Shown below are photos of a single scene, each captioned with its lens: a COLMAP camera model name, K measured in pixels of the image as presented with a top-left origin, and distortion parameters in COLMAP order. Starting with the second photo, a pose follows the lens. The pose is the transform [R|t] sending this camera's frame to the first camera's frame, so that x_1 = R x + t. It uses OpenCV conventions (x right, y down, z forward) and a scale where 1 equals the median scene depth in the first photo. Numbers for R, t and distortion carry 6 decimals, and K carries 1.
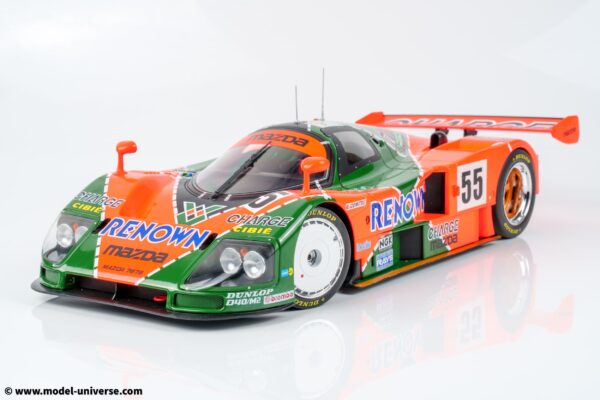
lens RADIAL K [[1223.2, 0, 300.0], [0, 1223.2, 200.0], [0, 0, 1]] dist [0.246281, -0.019157]
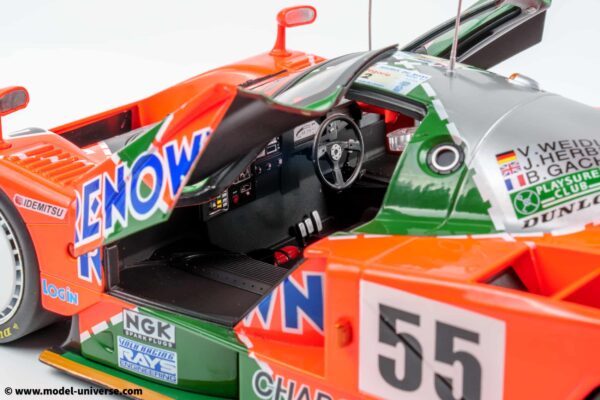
lens RADIAL K [[1343.8, 0, 300.0], [0, 1343.8, 200.0], [0, 0, 1]] dist [0.203773, -0.131661]
pose [[-0.045513, 0.347420, -0.936605, 0.519846], [-0.160129, 0.922915, 0.350123, -0.195863], [0.986046, 0.165913, 0.013627, 0.999410]]
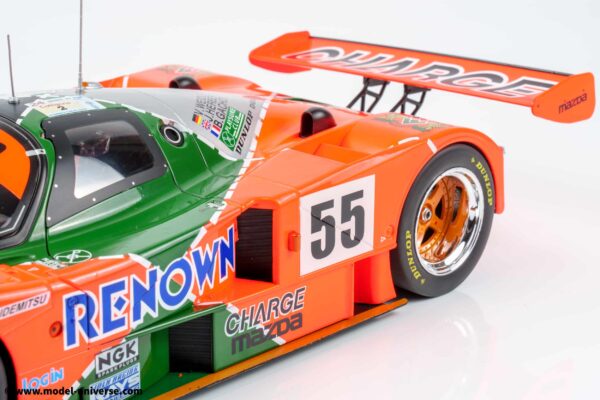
lens RADIAL K [[1343.8, 0, 300.0], [0, 1343.8, 200.0], [0, 0, 1]] dist [0.203773, -0.131661]
pose [[0.990130, 0.060558, -0.126395, 0.209376], [-0.042210, 0.988808, 0.143100, -0.114606], [0.133646, -0.136353, 0.981604, 0.425126]]
